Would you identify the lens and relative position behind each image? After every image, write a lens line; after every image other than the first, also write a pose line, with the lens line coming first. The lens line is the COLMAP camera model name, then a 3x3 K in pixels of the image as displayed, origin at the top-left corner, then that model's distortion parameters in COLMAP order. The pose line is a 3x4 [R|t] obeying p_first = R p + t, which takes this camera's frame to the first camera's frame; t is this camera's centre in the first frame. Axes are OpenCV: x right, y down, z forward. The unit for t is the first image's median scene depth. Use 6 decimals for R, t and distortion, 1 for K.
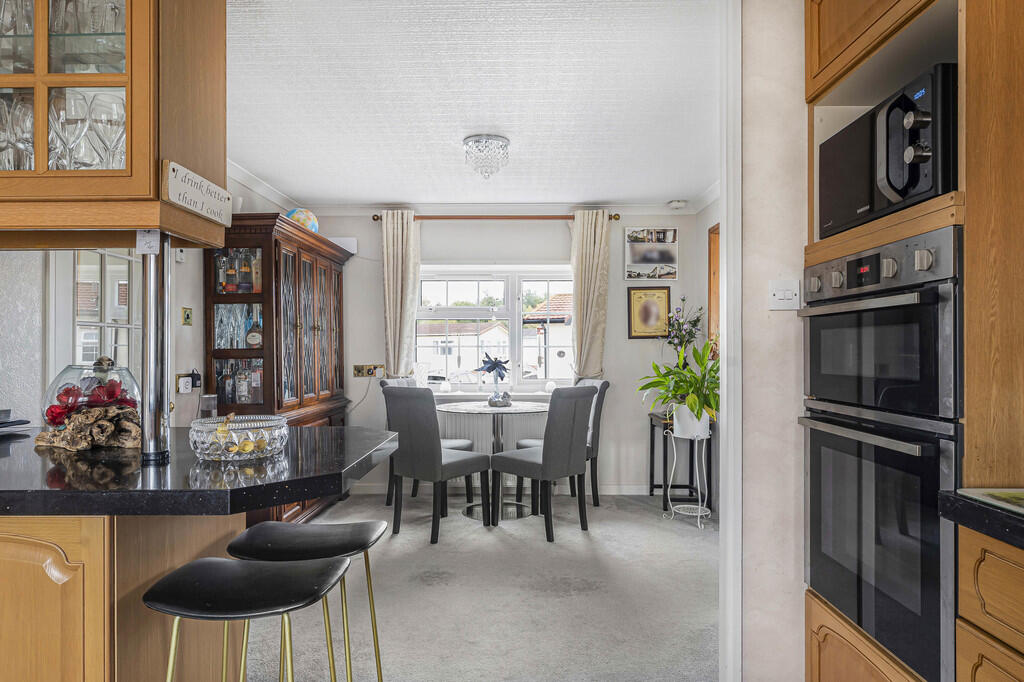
lens RADIAL K [[616.7, 0, 512.0], [0, 616.7, 341.0], [0, 0, 1]] dist [0.000820, -0.000315]
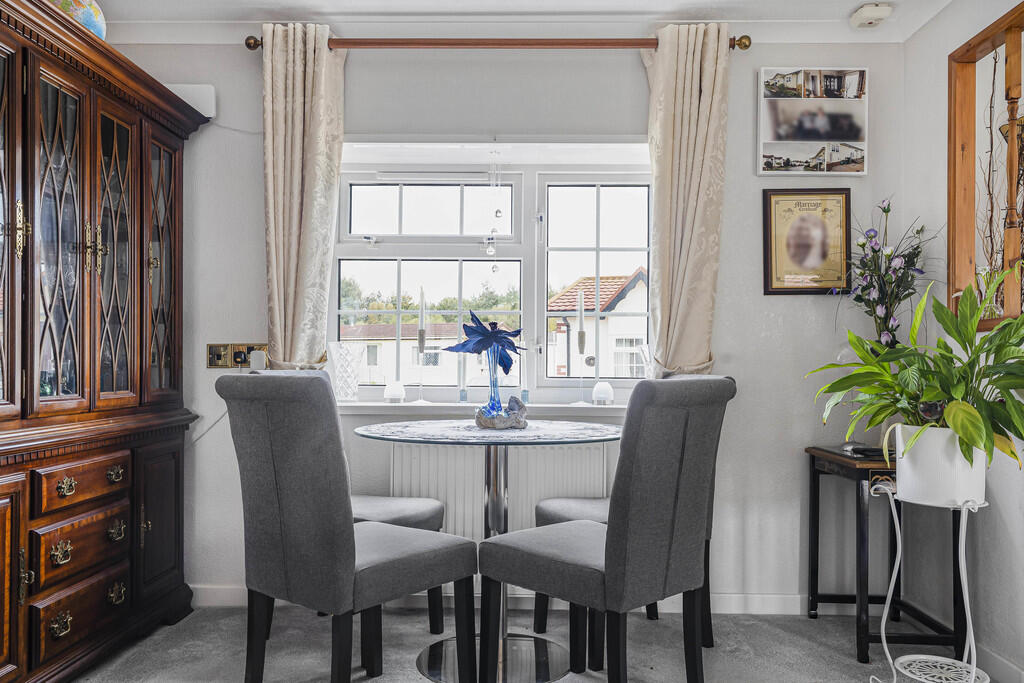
lens RADIAL K [[807.7, 0, 512.0], [0, 807.7, 341.5], [0, 0, 1]] dist [0.000573, 0.004129]
pose [[0.999931, 0.008002, -0.008656, -0.006500], [-0.008106, 0.999895, -0.012006, 0.044639], [0.008559, 0.012075, 0.999890, 0.367098]]
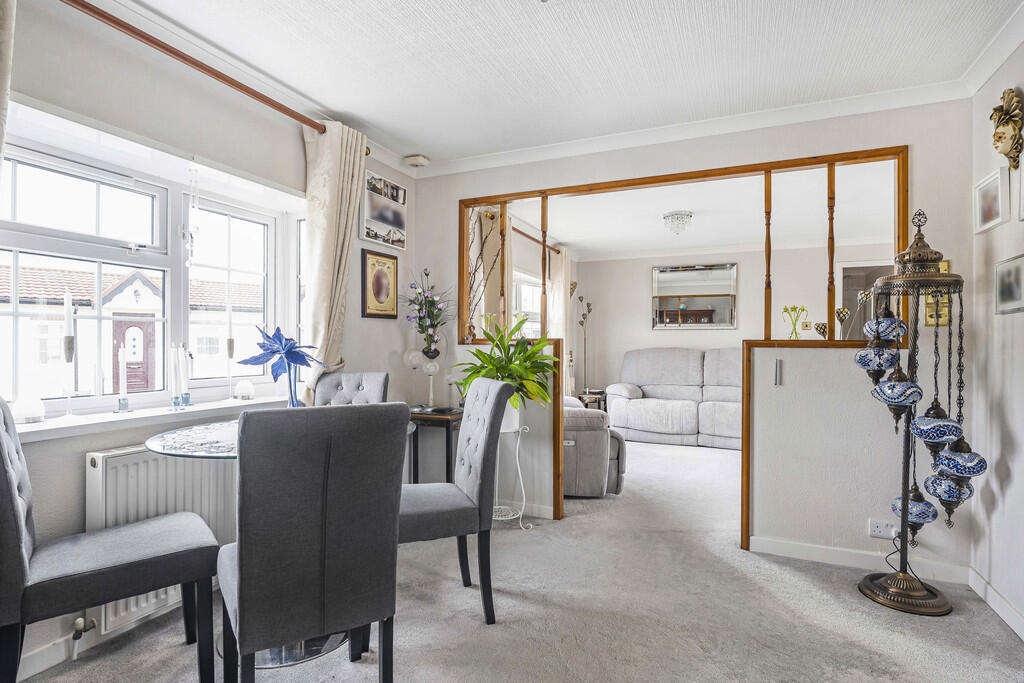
lens RADIAL K [[528.1, 0, 512.0], [0, 528.1, 341.5], [0, 0, 1]] dist [0.031469, 0.000163]
pose [[0.392129, 0.006184, 0.919889, -0.349503], [-0.015034, 0.999887, -0.000313, 0.024899], [-0.919787, -0.013707, 0.392178, 0.592538]]
